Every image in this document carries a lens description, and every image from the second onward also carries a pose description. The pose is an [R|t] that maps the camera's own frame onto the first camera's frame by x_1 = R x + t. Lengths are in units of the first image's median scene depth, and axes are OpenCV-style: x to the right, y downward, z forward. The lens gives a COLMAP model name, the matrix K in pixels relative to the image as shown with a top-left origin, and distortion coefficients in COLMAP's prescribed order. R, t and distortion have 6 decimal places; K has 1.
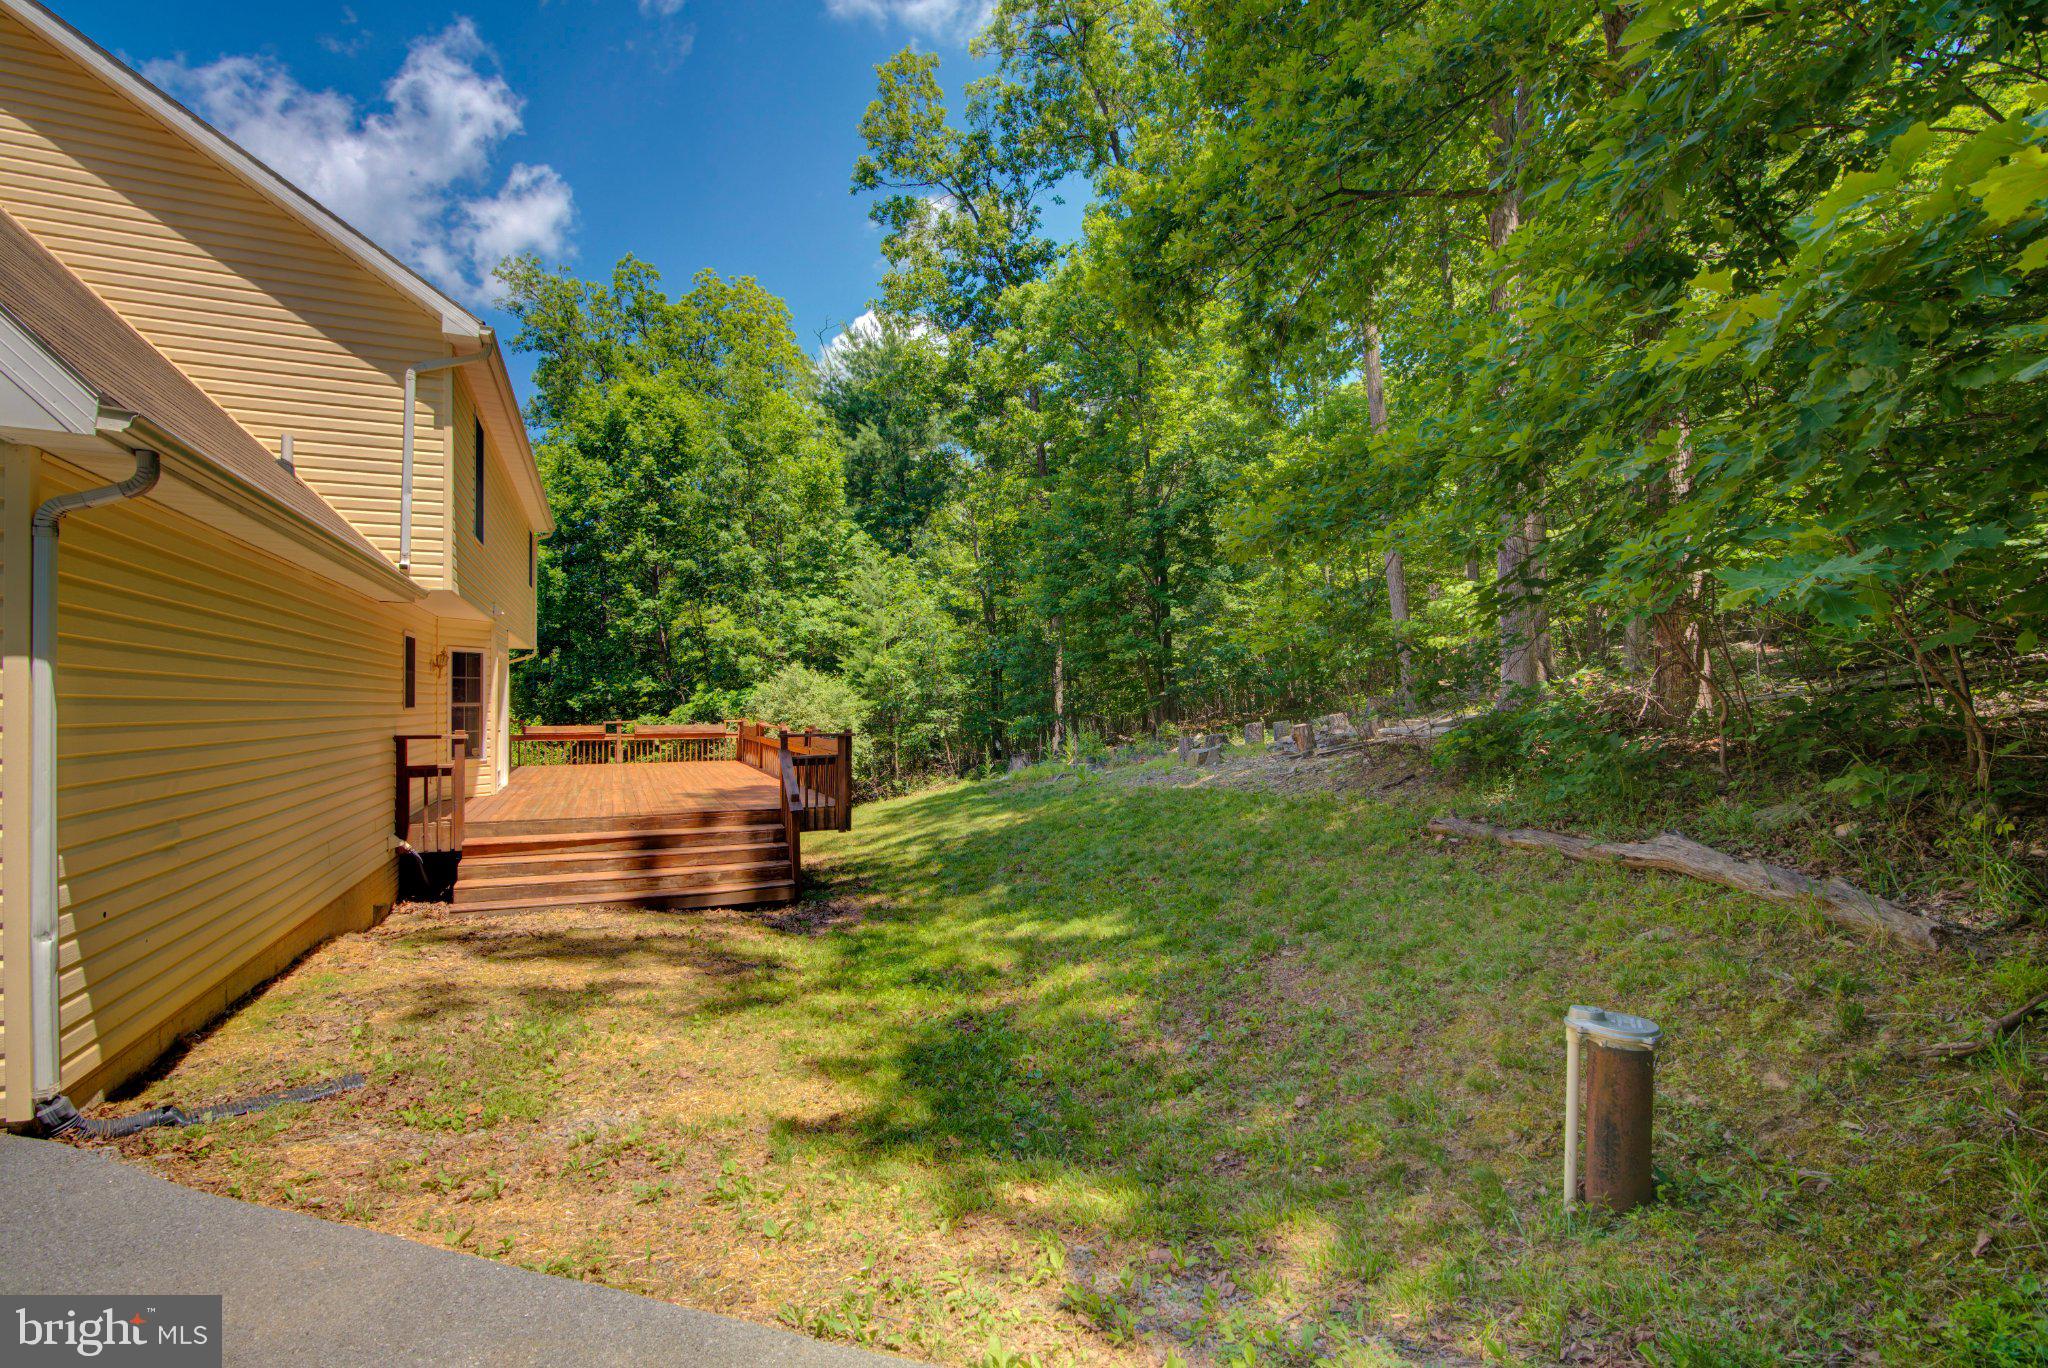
lens RADIAL K [[945.5, 0, 1036.0], [0, 945.5, 691.4], [0, 0, 1]] dist [-0.018202, 0.001993]
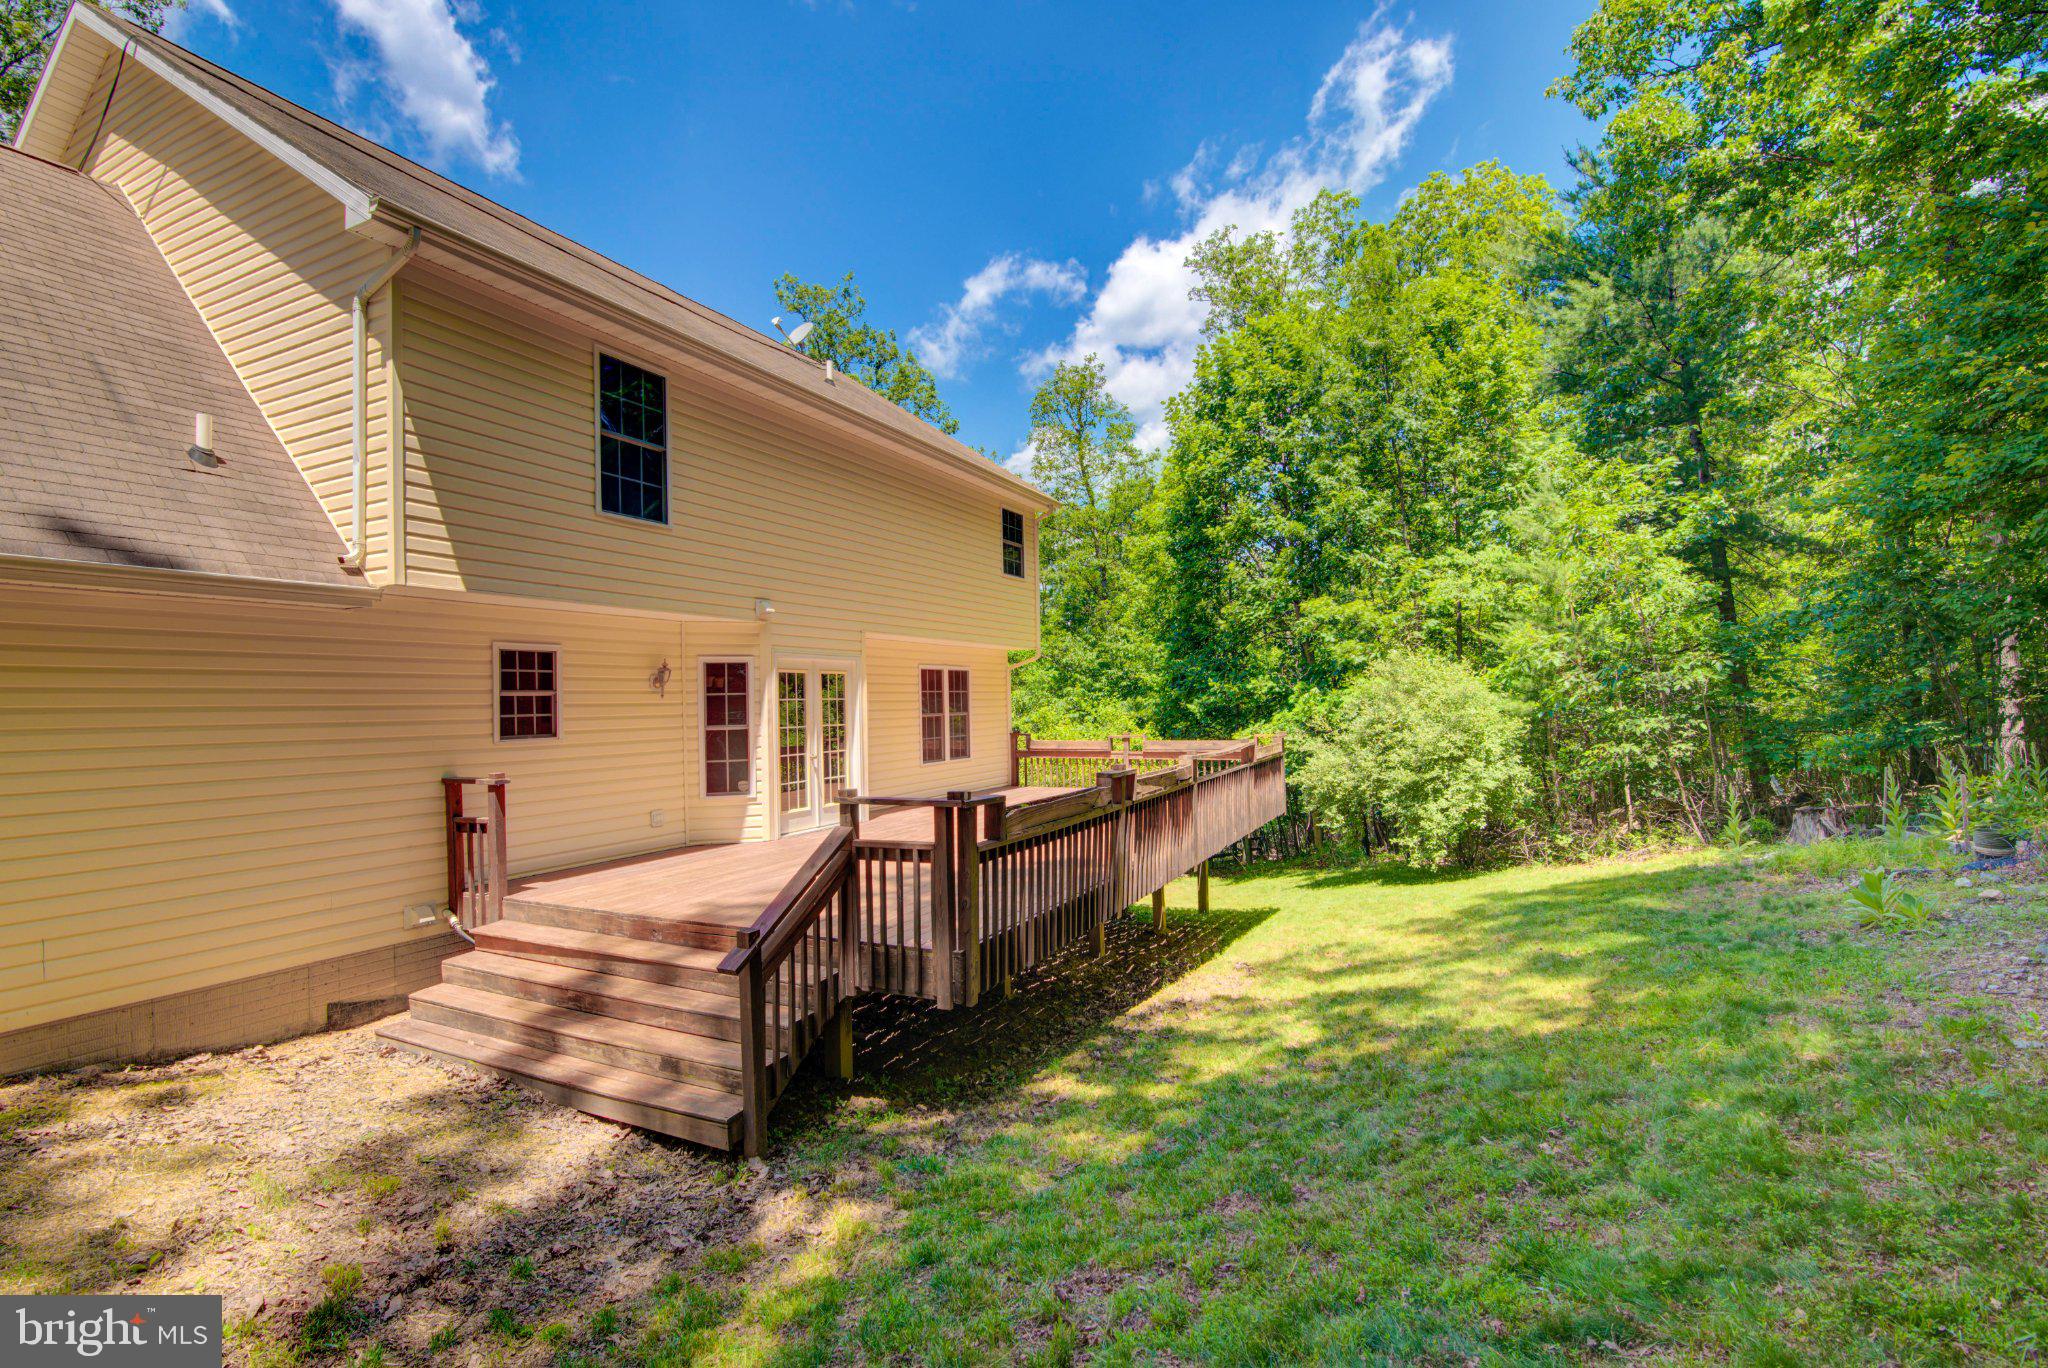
lens RADIAL K [[945.5, 0, 1020.1], [0, 945.5, 691.3], [0, 0, 1]] dist [-0.018202, 0.001993]
pose [[0.630032, -0.019029, -0.776336, 0.178105], [0.026686, 0.999640, -0.002845, -0.007791], [0.776111, -0.018925, 0.630313, 0.671810]]
